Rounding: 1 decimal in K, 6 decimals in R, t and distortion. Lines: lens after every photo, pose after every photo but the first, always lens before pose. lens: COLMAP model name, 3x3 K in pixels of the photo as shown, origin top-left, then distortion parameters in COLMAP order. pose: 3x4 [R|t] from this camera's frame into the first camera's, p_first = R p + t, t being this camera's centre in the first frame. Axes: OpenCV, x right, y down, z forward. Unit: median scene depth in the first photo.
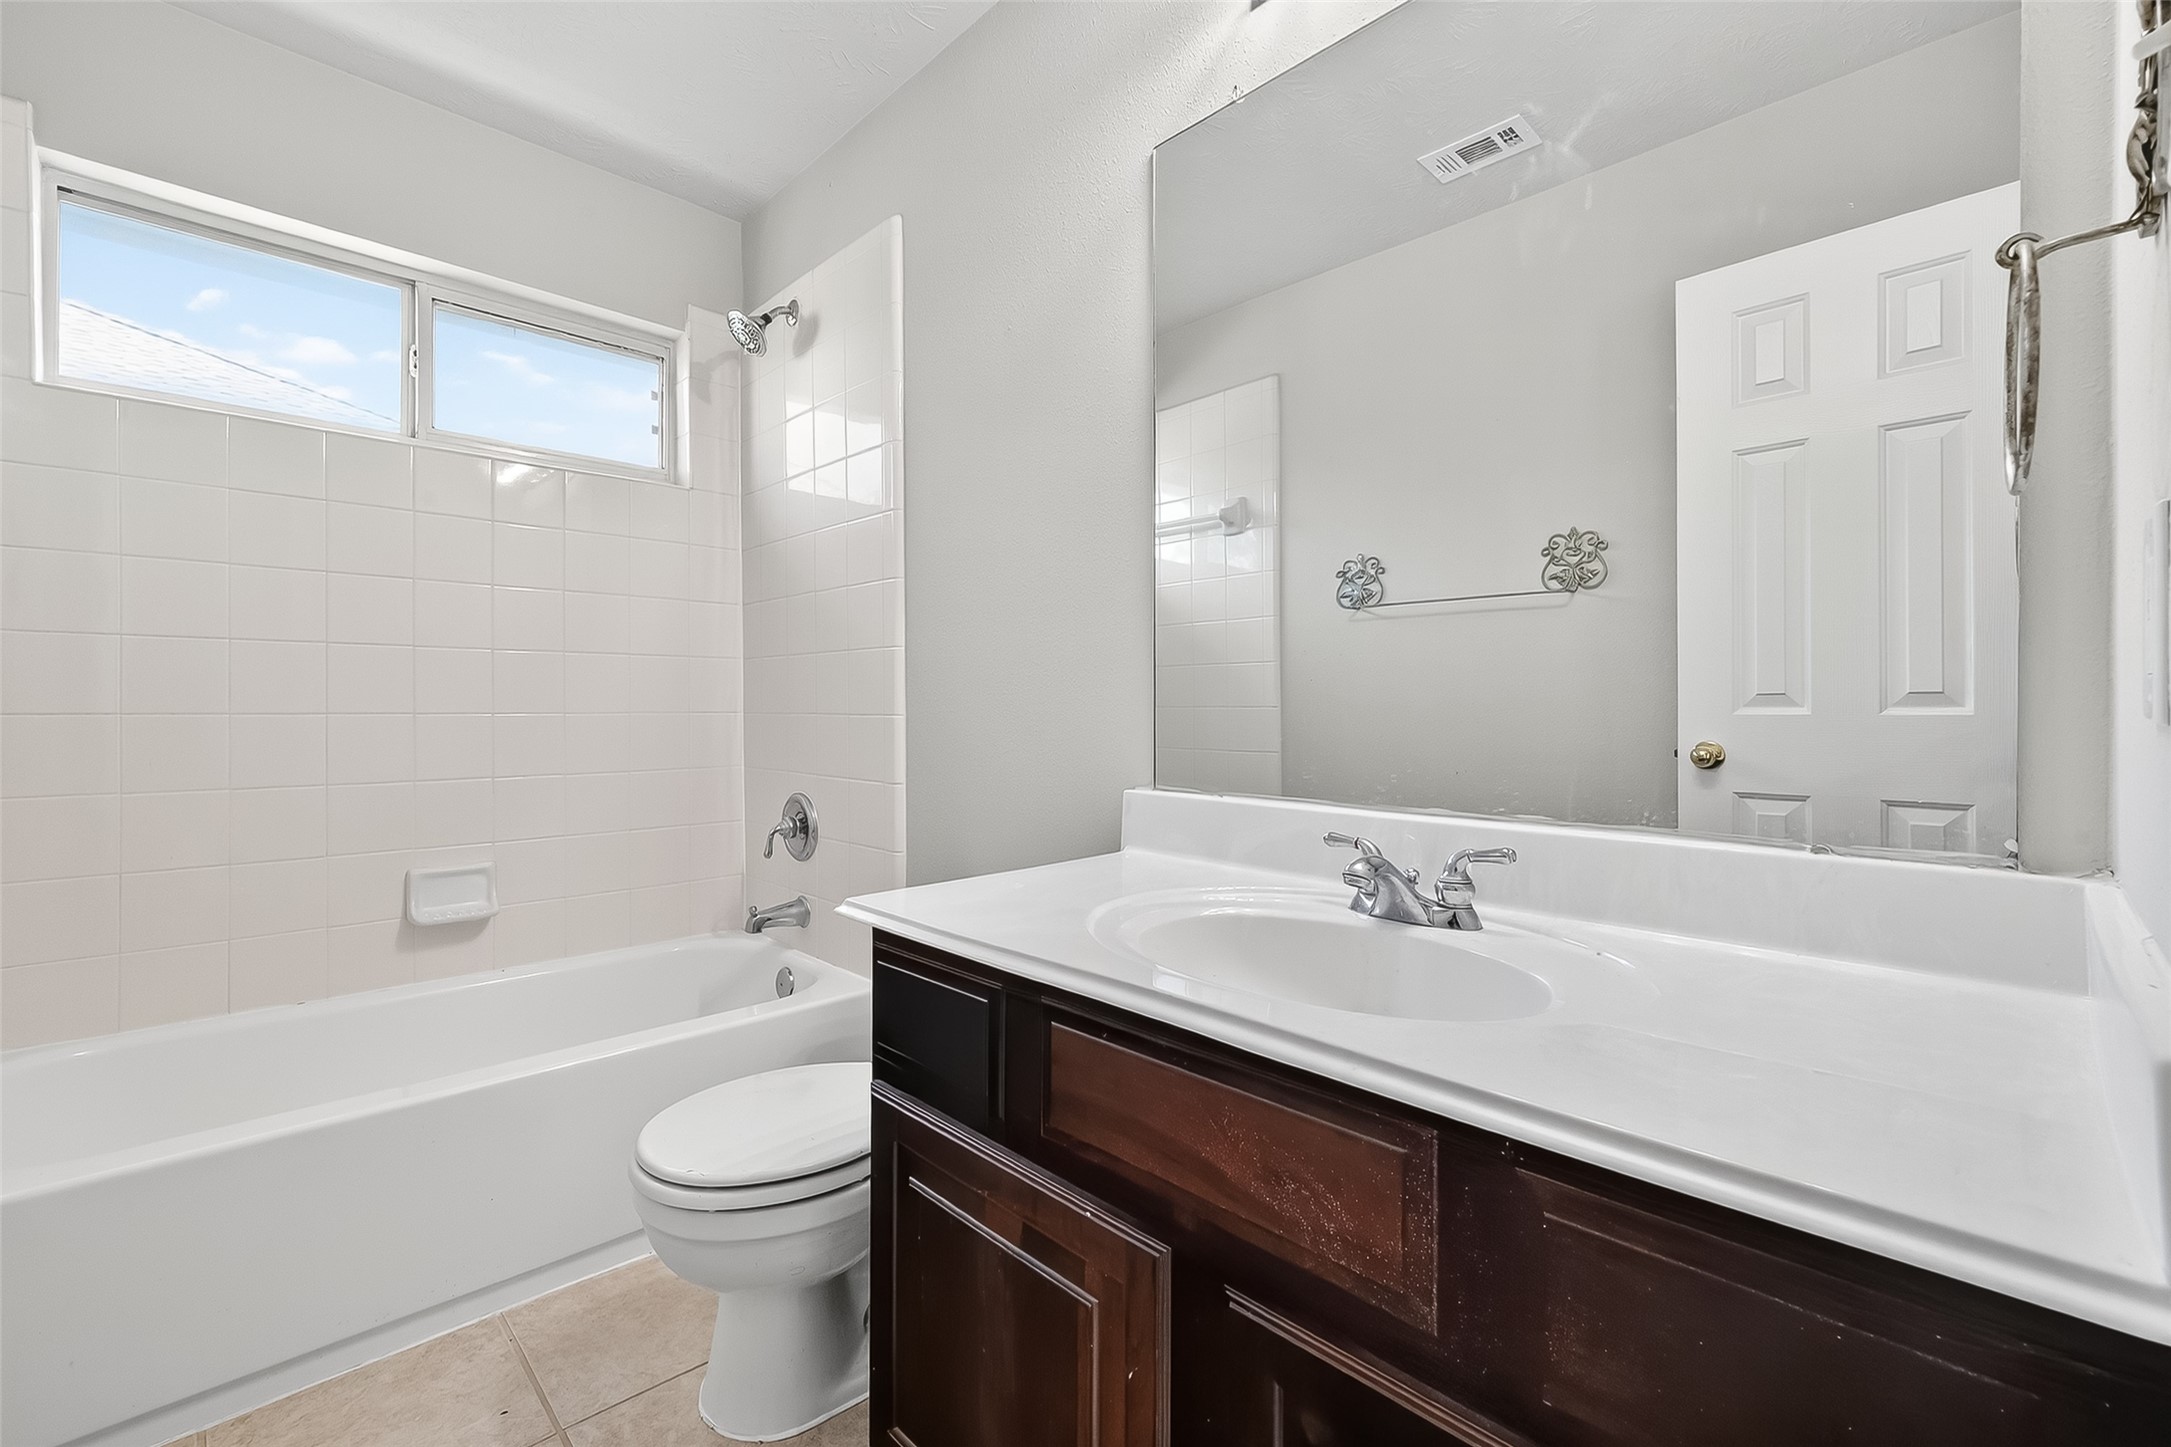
lens RADIAL K [[896.5, 0, 1078.0], [0, 896.5, 711.6], [0, 0, 1]] dist [0.003265, 0.000467]
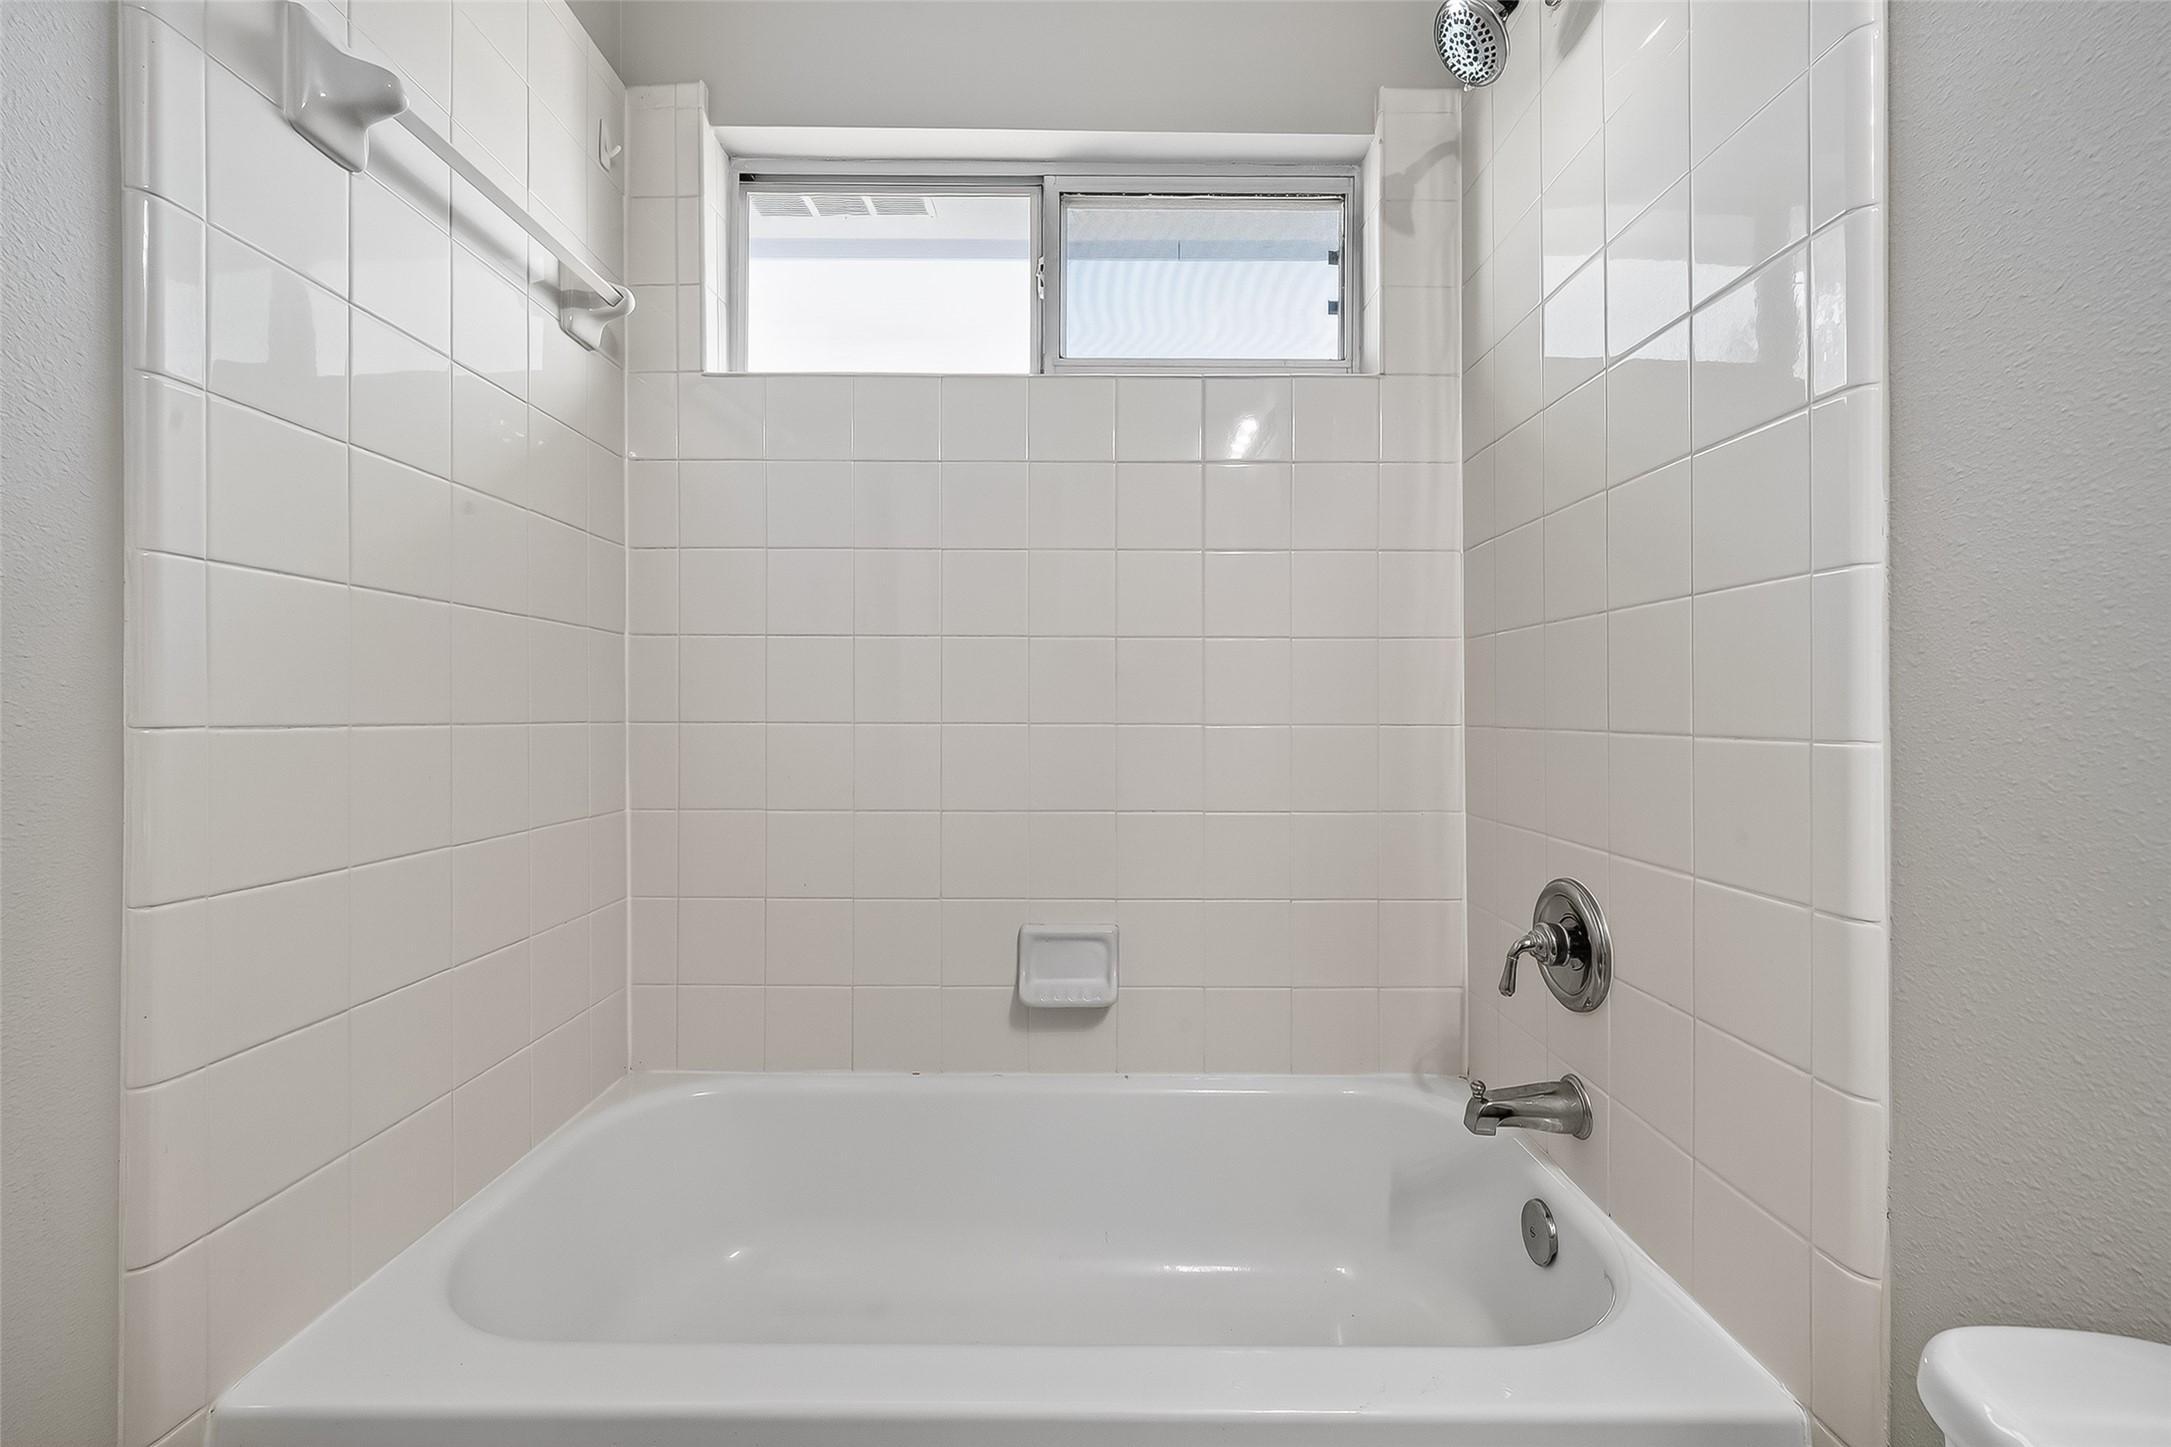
lens RADIAL K [[896.5, 0, 1078.0], [0, 896.5, 711.6], [0, 0, 1]] dist [0.003265, 0.000467]
pose [[0.718127, 0.000814, -0.695912, -0.151771], [-0.005321, 0.999977, -0.004322, -0.004992], [0.695892, 0.006806, 0.718114, 0.420219]]
